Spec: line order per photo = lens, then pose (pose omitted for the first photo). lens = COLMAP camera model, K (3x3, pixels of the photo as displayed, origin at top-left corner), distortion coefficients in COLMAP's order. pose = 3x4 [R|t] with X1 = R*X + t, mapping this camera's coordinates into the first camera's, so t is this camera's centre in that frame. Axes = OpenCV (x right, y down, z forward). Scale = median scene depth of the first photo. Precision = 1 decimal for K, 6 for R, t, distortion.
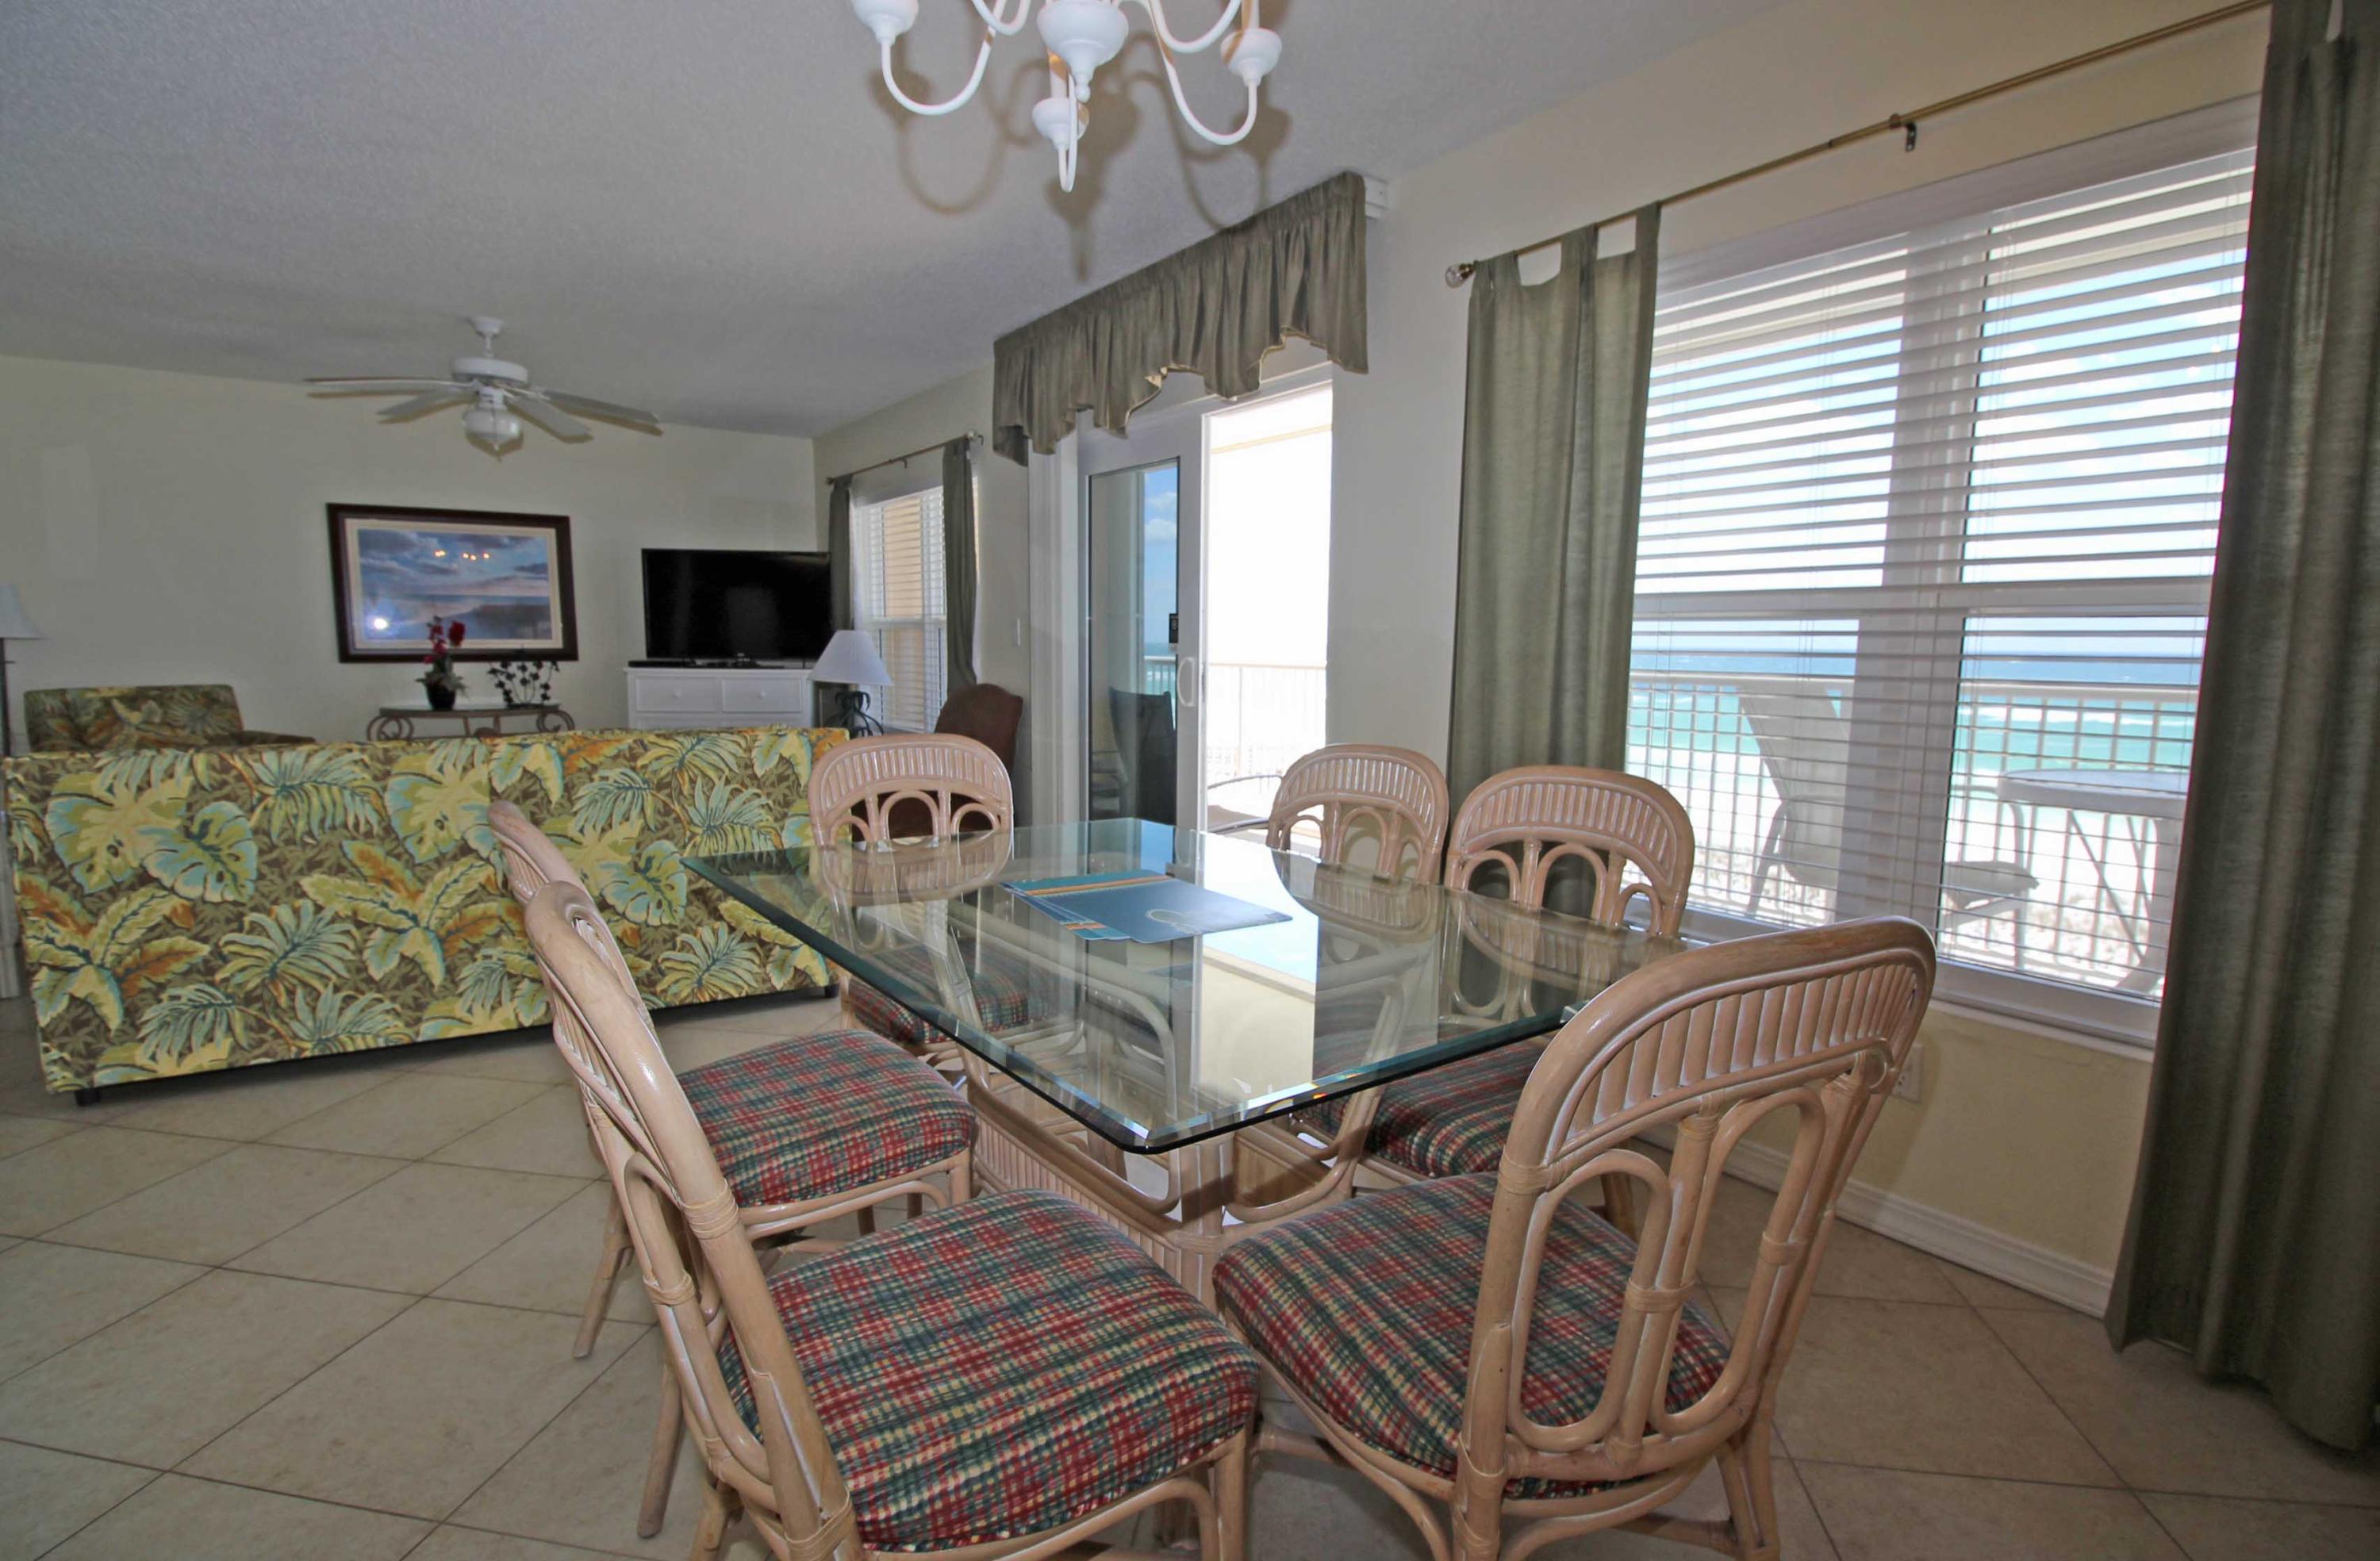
lens RADIAL K [[1135.0, 0, 1195.1], [0, 1135.0, 783.2], [0, 0, 1]] dist [0.000180, -0.013699]
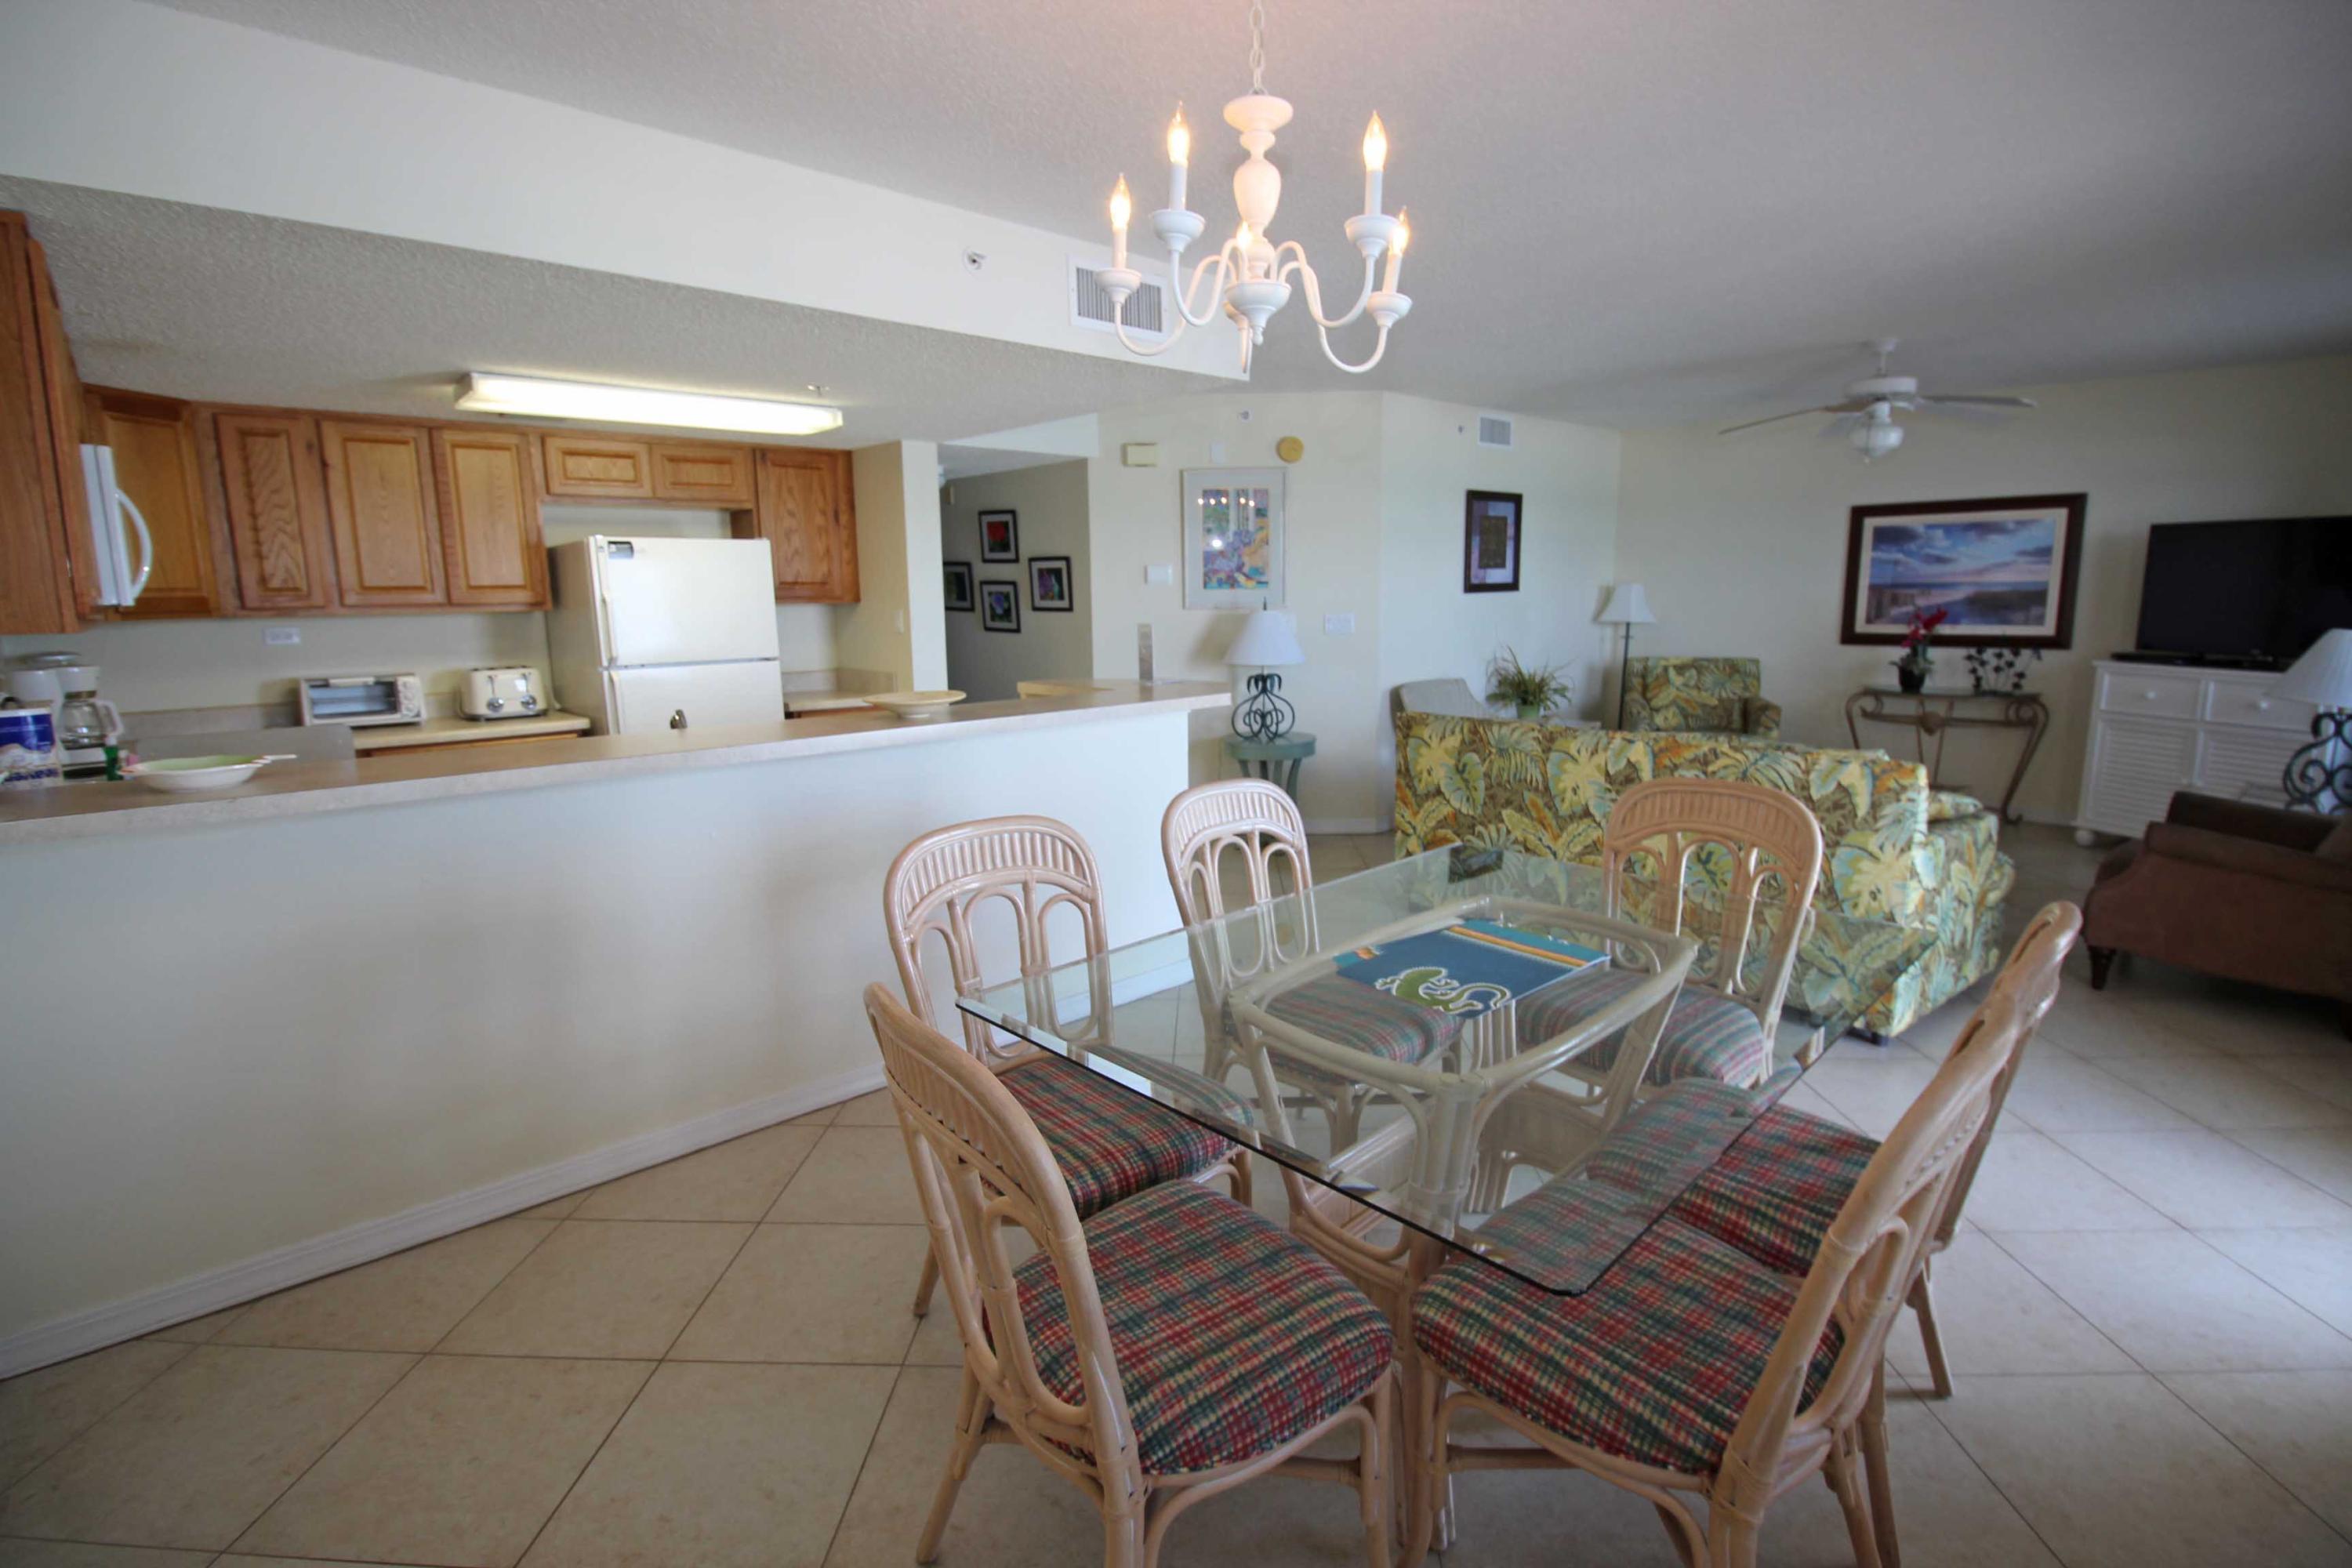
lens RADIAL K [[1097.8, 0, 1176.0], [0, 1097.8, 784.0], [0, 0, 1]] dist [0.001714, -0.014491]
pose [[0.129000, 0.164268, -0.977944, 0.321103], [-0.108638, 0.982589, 0.150717, -0.068192], [0.985676, 0.086799, 0.144600, 0.194178]]
